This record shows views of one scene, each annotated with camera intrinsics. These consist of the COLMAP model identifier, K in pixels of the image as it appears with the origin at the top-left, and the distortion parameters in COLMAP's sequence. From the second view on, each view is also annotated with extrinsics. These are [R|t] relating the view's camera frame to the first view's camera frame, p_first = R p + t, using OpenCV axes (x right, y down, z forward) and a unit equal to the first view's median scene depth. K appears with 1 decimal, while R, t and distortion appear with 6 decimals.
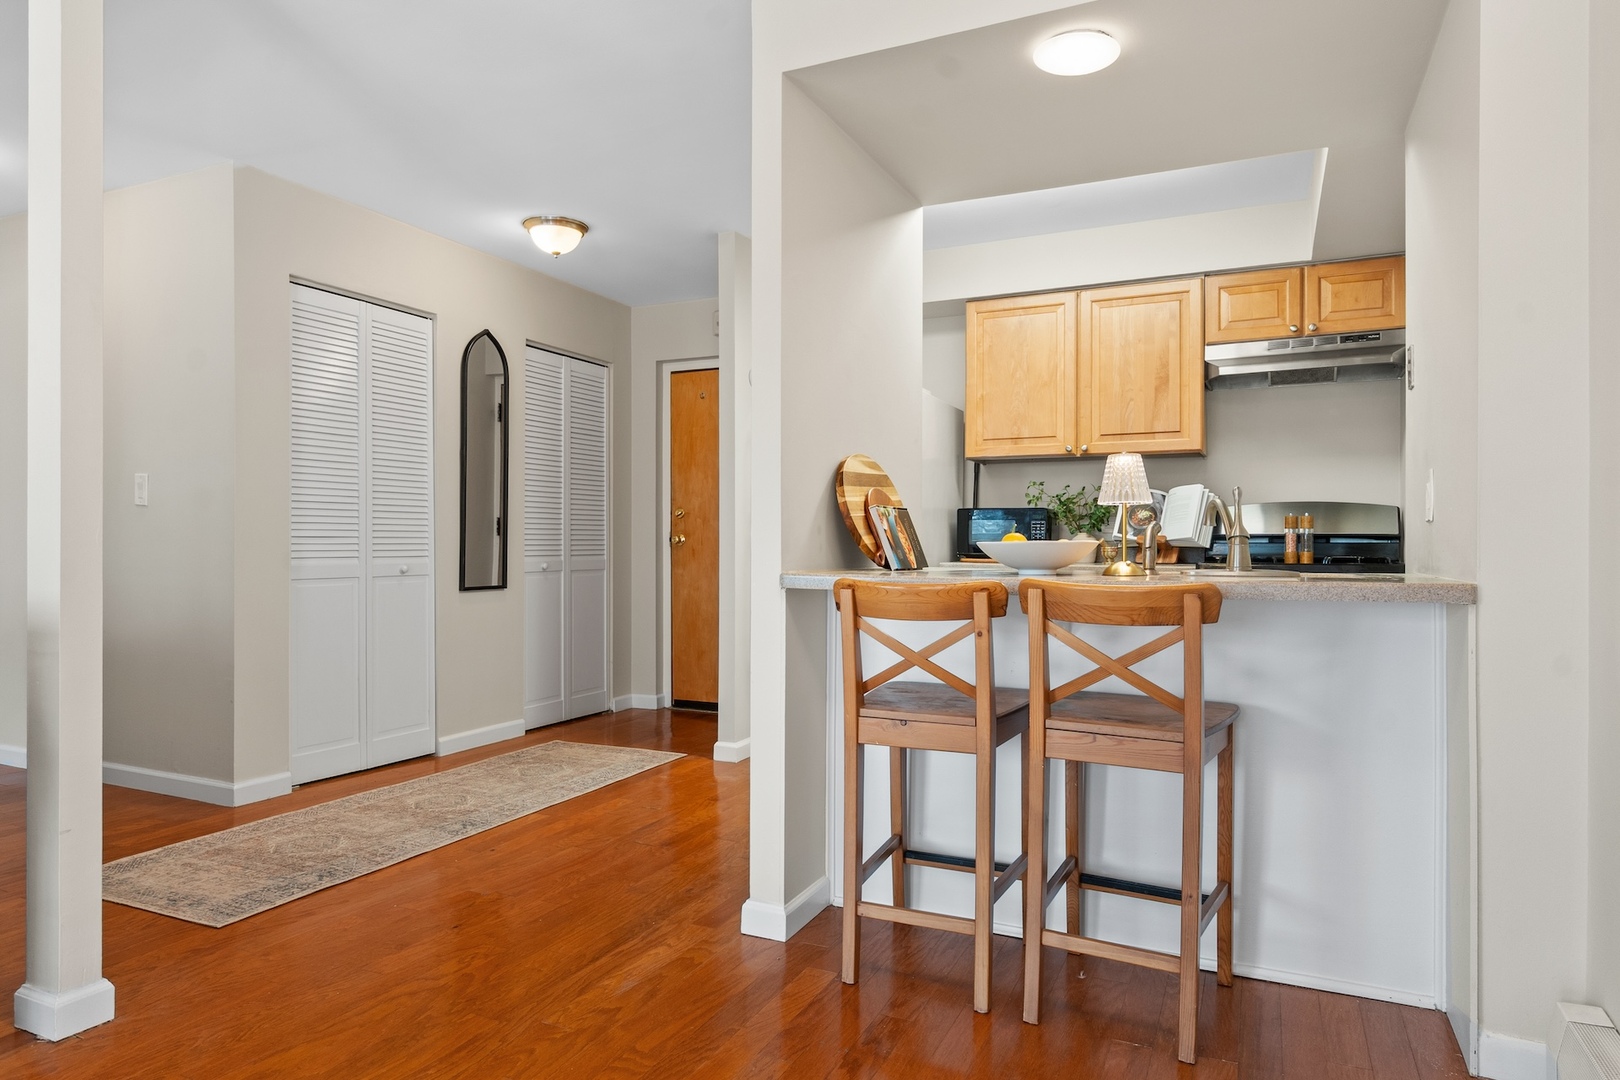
lens RADIAL K [[984.1, 0, 802.8], [0, 984.1, 535.4], [0, 0, 1]] dist [0.001779, -0.001297]
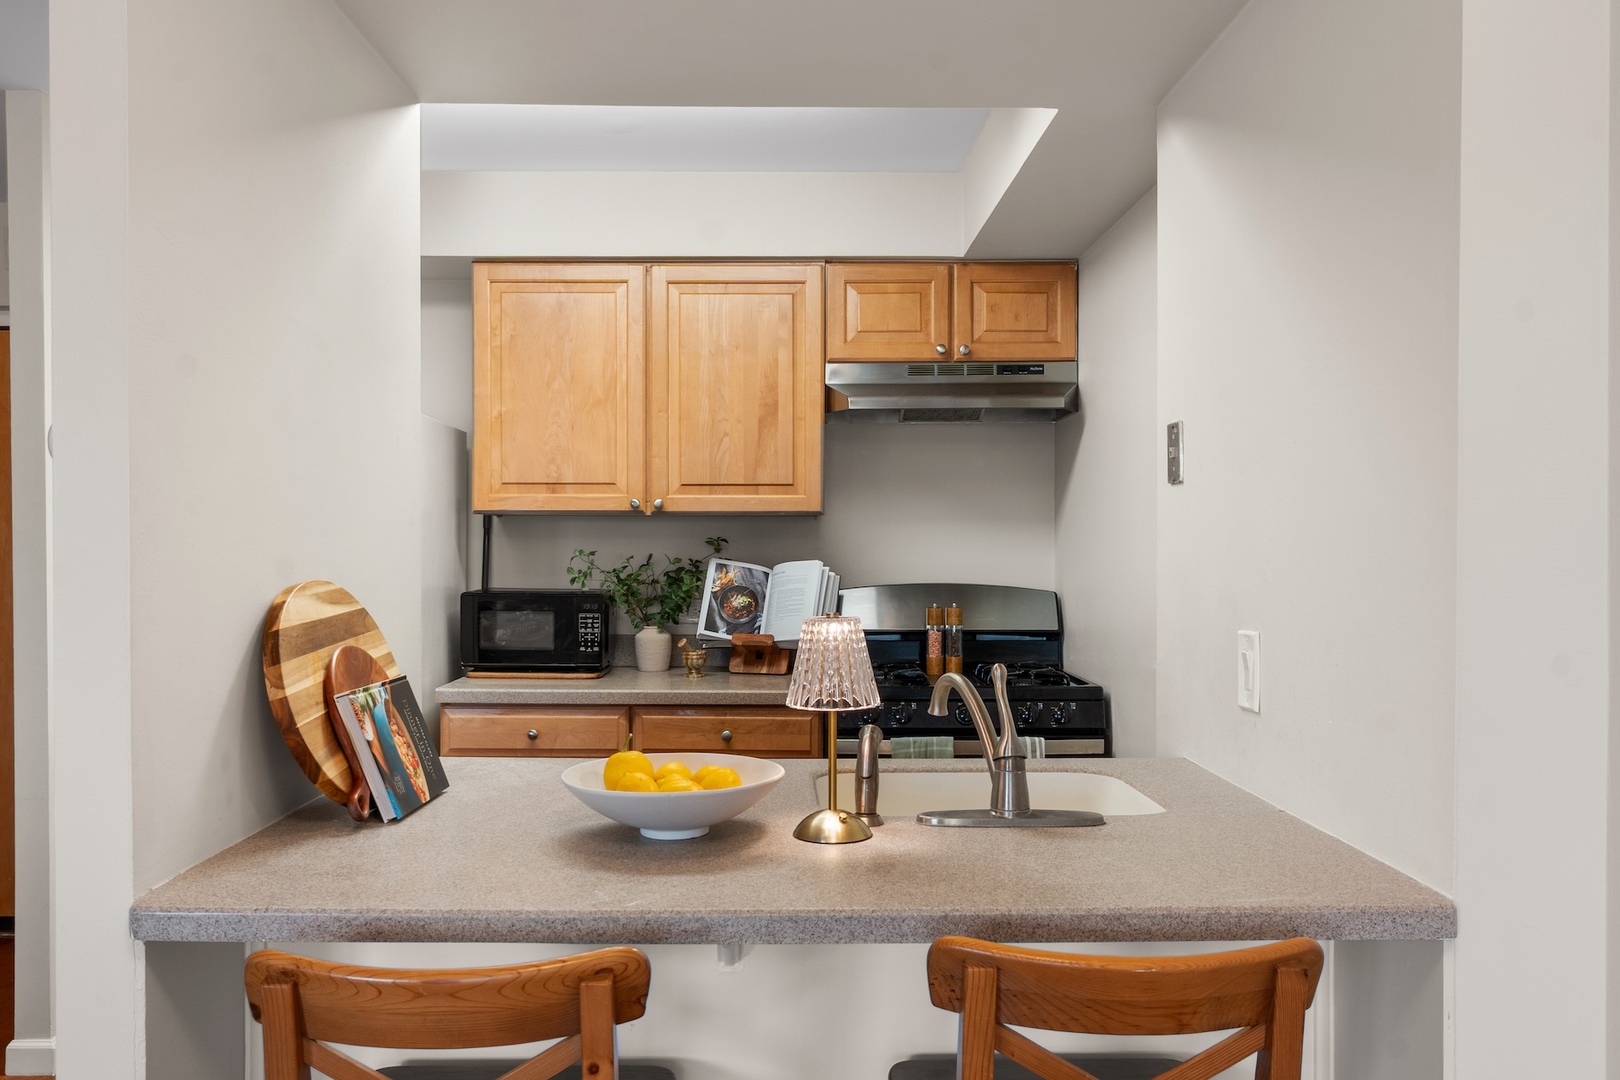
lens RADIAL K [[1251.3, 0, 801.2], [0, 1251.3, 552.7], [0, 0, 1]] dist [0.022601, -0.010013]
pose [[0.896181, -0.006824, 0.443637, -0.001774], [-0.001207, 0.999841, 0.017817, -0.074034], [-0.443688, -0.016503, 0.896029, 0.210590]]
